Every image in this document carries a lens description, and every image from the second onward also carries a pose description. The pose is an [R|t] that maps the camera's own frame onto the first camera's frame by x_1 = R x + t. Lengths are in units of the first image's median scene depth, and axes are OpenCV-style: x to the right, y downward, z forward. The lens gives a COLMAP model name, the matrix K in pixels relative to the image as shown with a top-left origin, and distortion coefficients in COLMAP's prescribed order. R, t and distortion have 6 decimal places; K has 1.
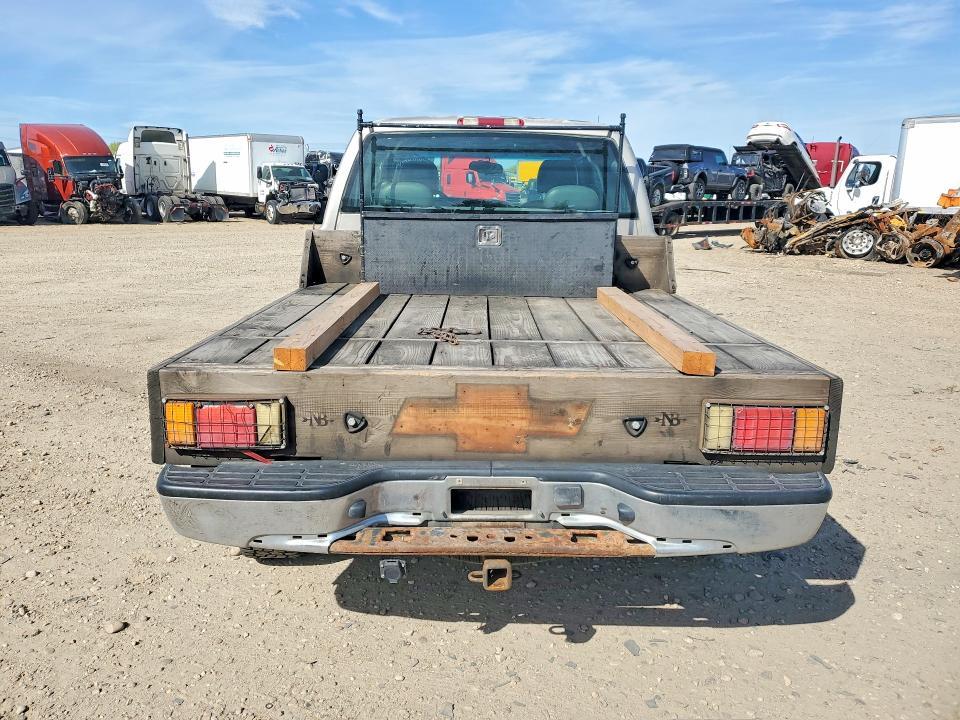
lens RADIAL K [[766.5, 0, 480.0], [0, 766.5, 360.0], [0, 0, 1]] dist [-0.006047, 0.001083]
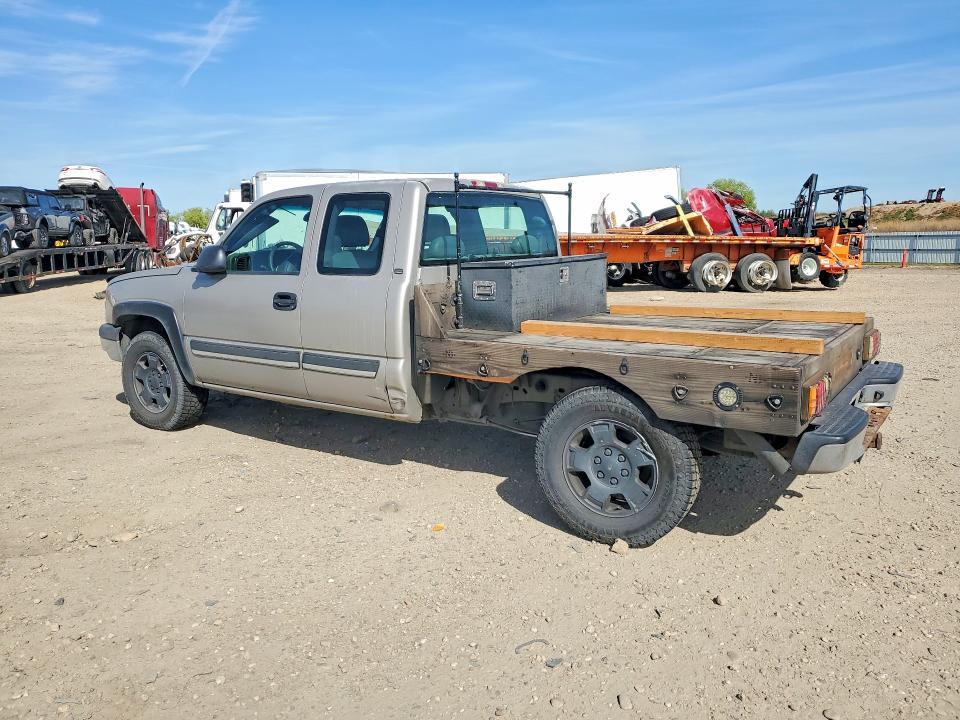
lens RADIAL K [[766.5, 0, 480.0], [0, 766.5, 360.0], [0, 0, 1]] dist [-0.006047, 0.001083]
pose [[0.525044, -0.162855, 0.835349, -0.216816], [0.205475, 0.976742, 0.061272, -0.023929], [-0.825899, 0.139473, 0.546295, 0.079405]]
